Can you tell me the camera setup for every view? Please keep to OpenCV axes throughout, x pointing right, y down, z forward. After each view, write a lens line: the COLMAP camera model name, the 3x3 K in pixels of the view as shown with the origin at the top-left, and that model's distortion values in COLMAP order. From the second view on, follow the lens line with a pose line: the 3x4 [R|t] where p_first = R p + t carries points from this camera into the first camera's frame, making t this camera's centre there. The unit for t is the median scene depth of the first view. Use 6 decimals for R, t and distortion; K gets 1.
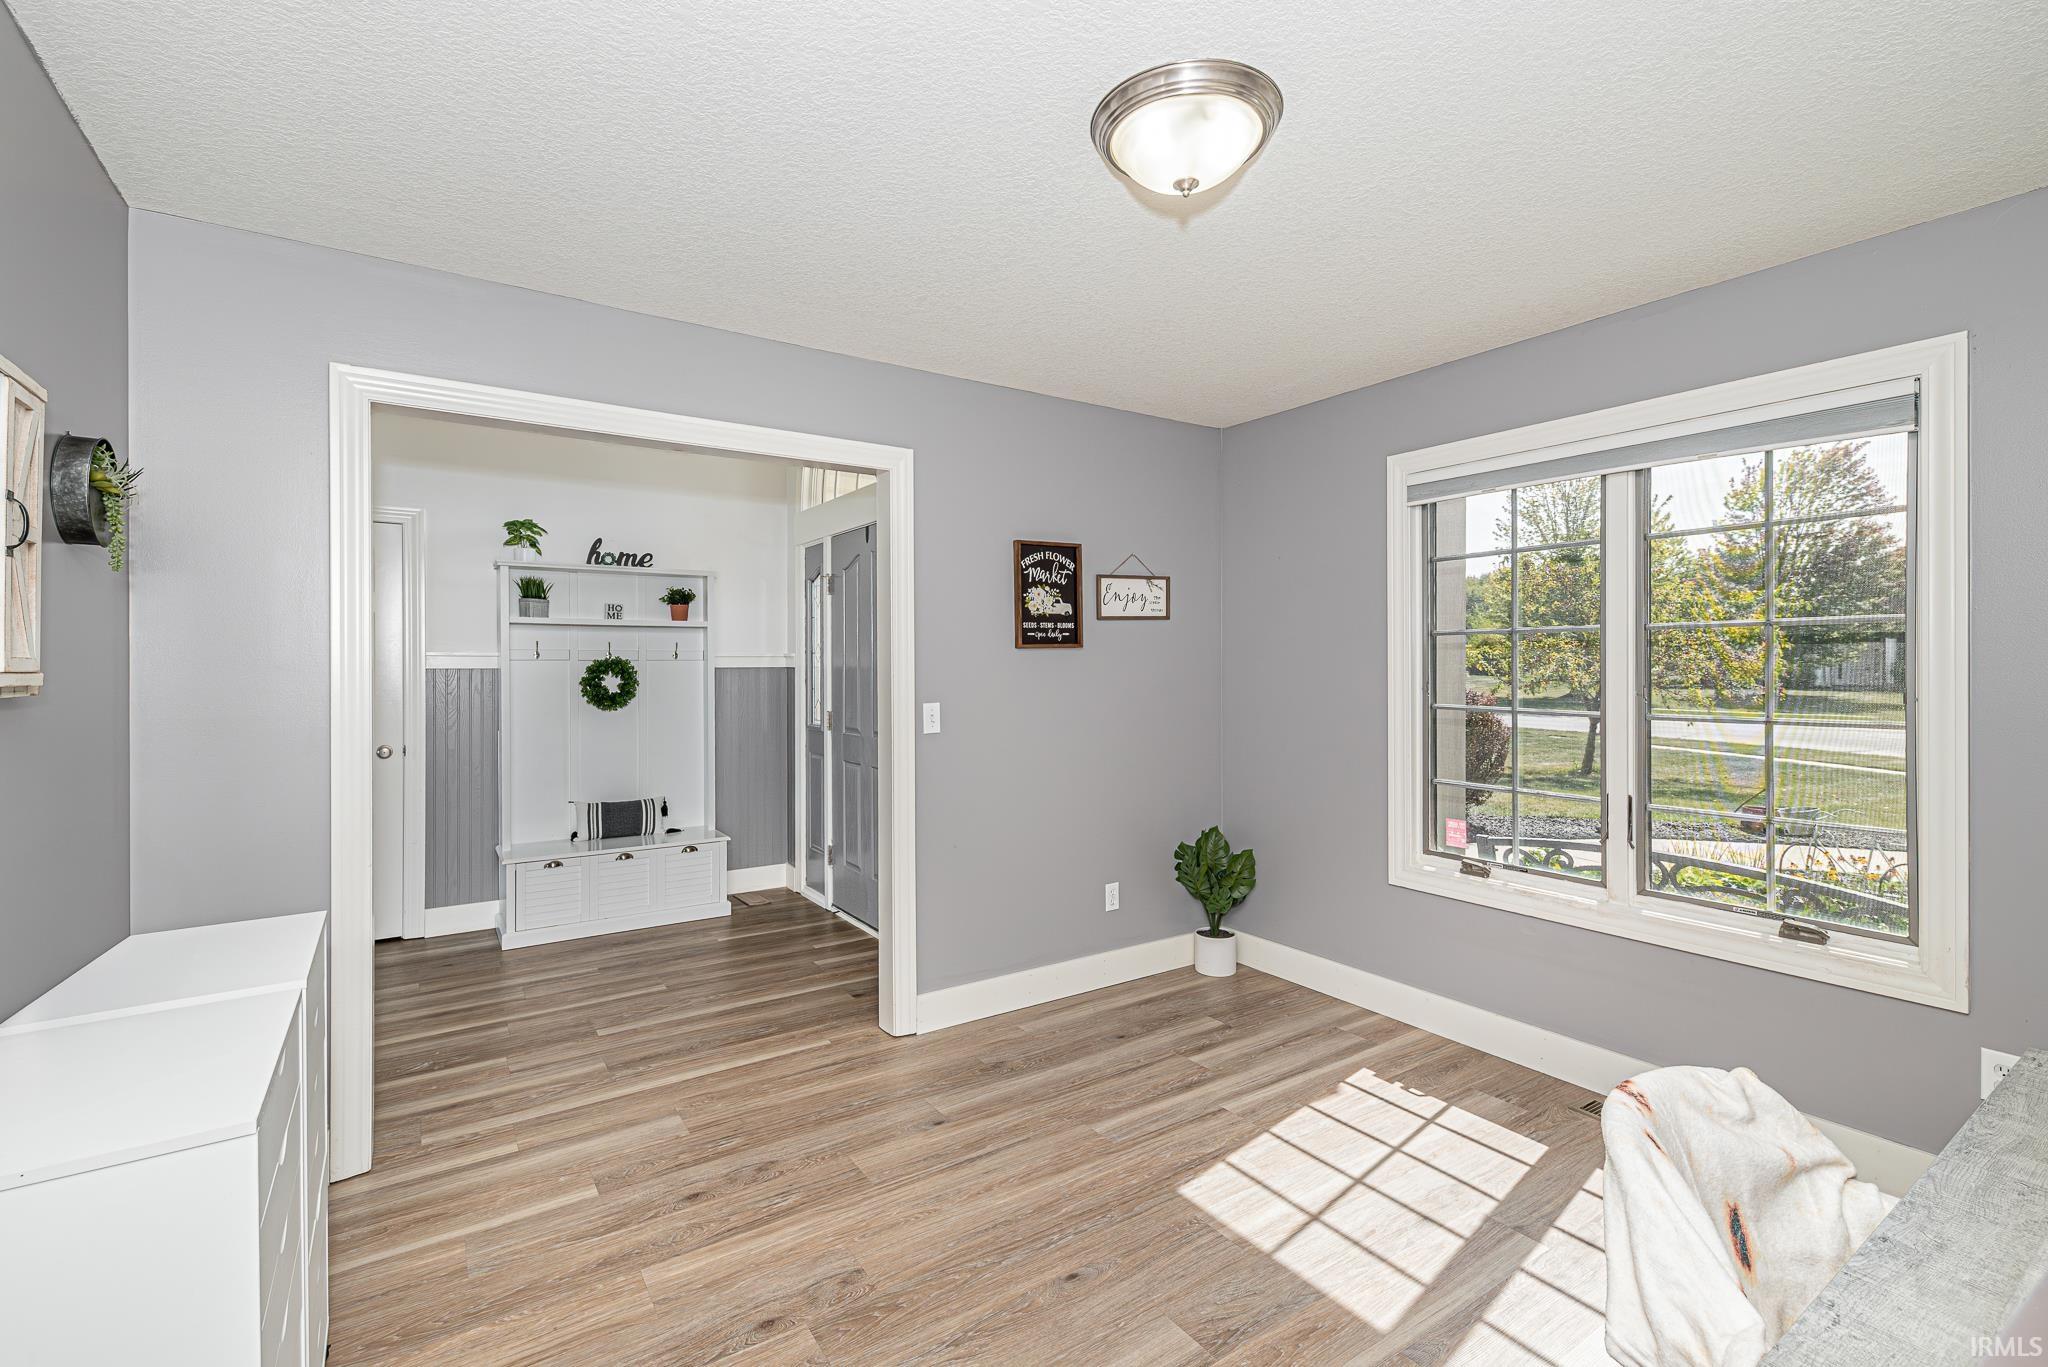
lens RADIAL K [[944.8, 0, 976.2], [0, 944.8, 662.3], [0, 0, 1]] dist [0.002410, 0.000953]
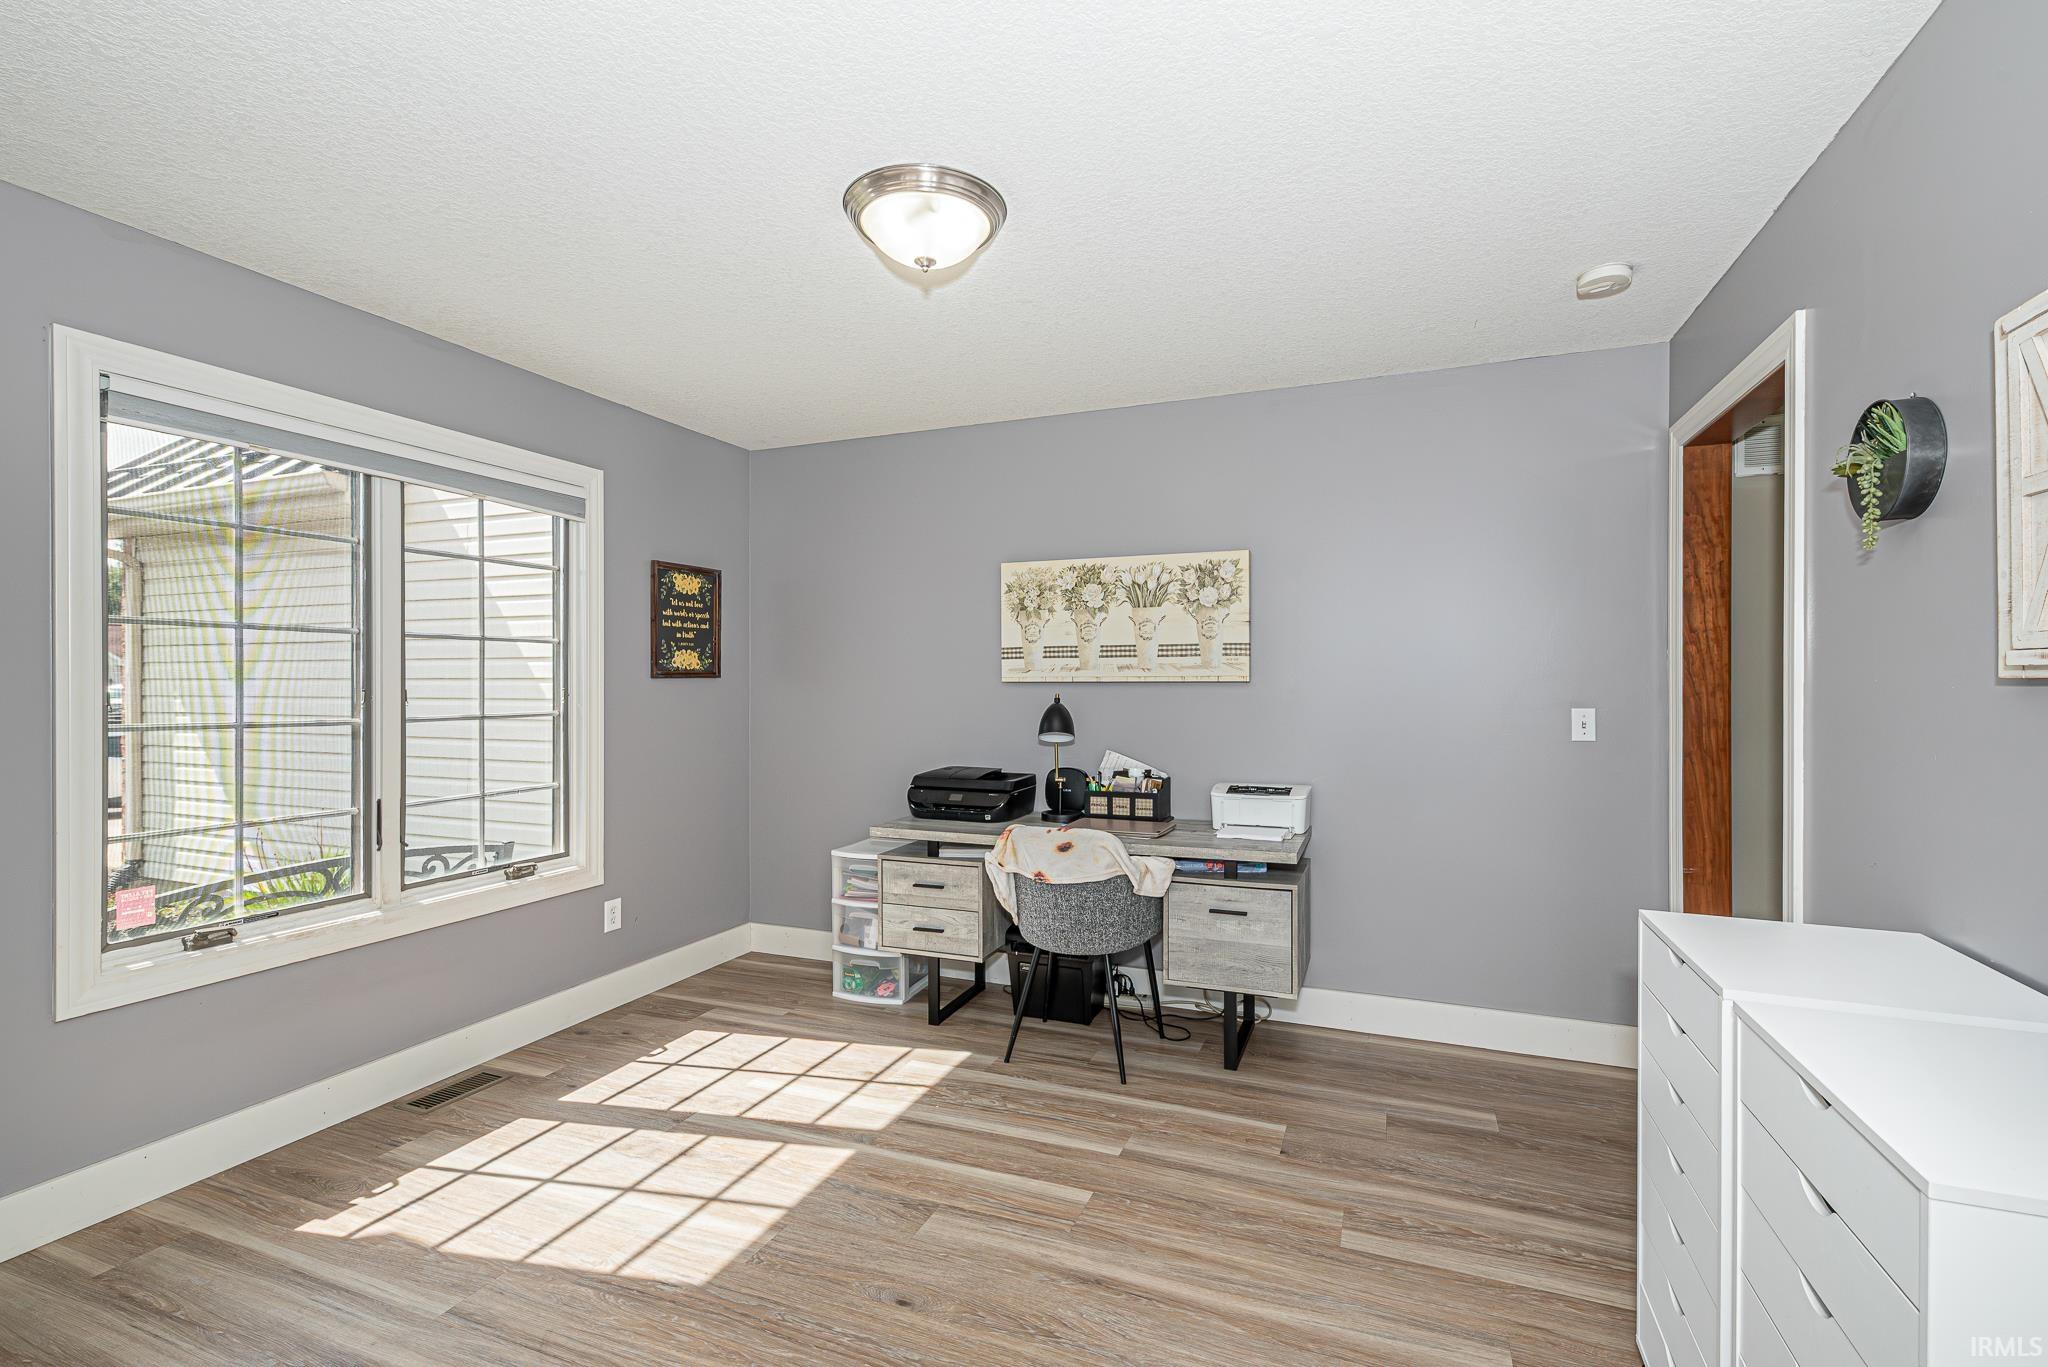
lens RADIAL K [[944.8, 0, 1015.4], [0, 944.8, 685.6], [0, 0, 1]] dist [0.002410, 0.000953]
pose [[-0.611486, 0.001436, 0.791254, -0.582646], [0.001310, 0.999999, -0.000802, 0.025088], [-0.791254, 0.000546, -0.611487, 1.207382]]
